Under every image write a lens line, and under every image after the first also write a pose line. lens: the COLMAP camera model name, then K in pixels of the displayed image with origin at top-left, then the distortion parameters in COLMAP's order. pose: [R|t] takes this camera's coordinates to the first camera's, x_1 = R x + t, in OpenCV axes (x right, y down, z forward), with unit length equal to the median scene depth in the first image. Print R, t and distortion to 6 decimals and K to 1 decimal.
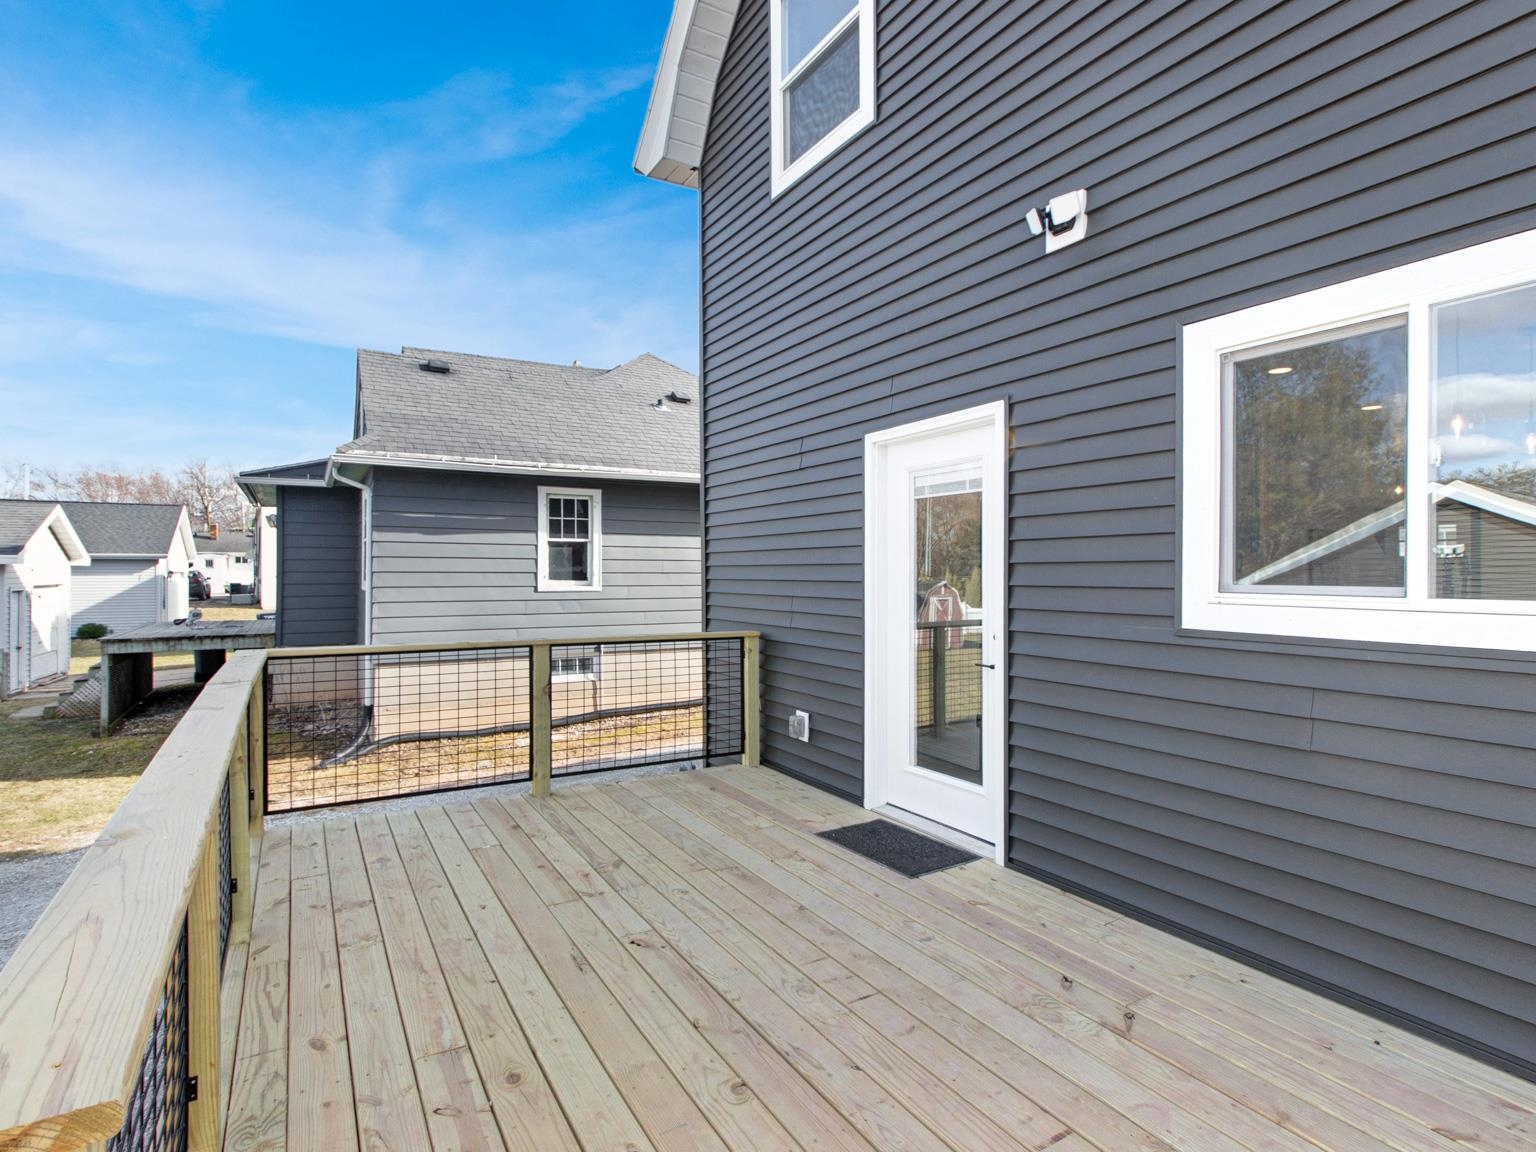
lens RADIAL K [[785.8, 0, 761.9], [0, 785.8, 573.1], [0, 0, 1]] dist [0.005191, -0.003716]
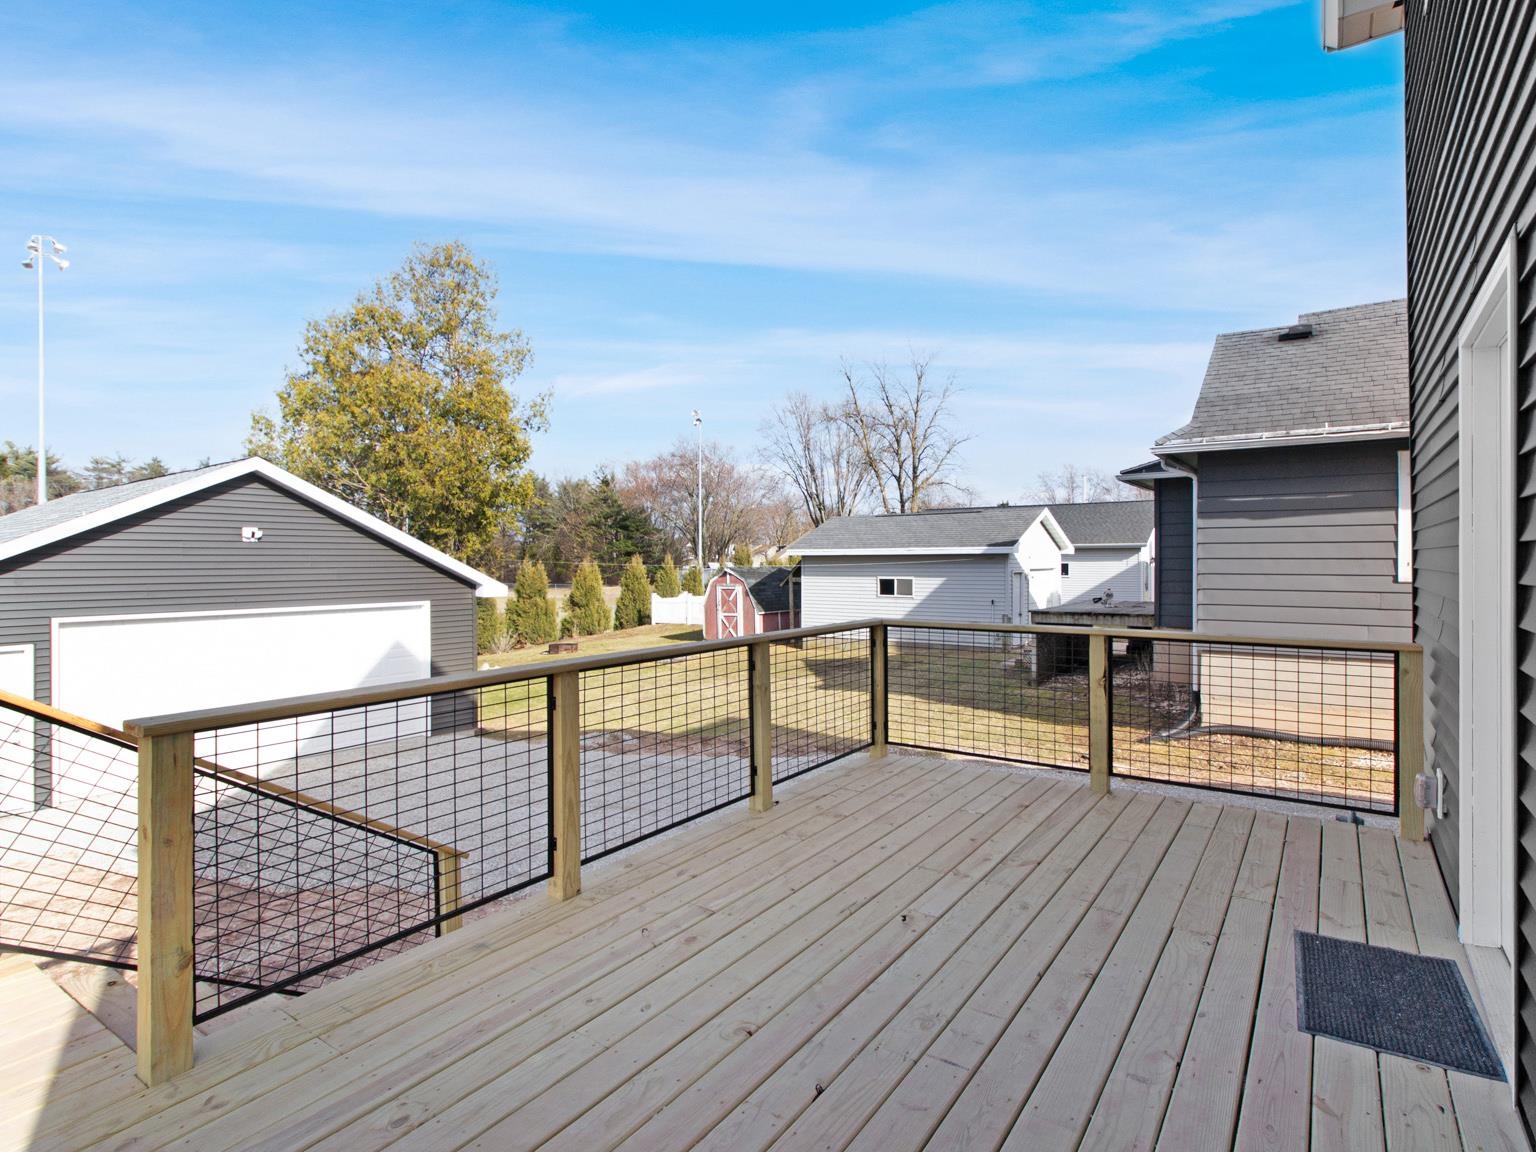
lens RADIAL K [[785.8, 0, 809.1], [0, 785.8, 555.6], [0, 0, 1]] dist [0.005191, -0.003716]
pose [[0.459939, -0.005804, -0.887931, 0.177913], [0.001756, 0.999983, -0.005627, -0.000389], [0.887949, 0.001029, 0.459942, 0.103567]]
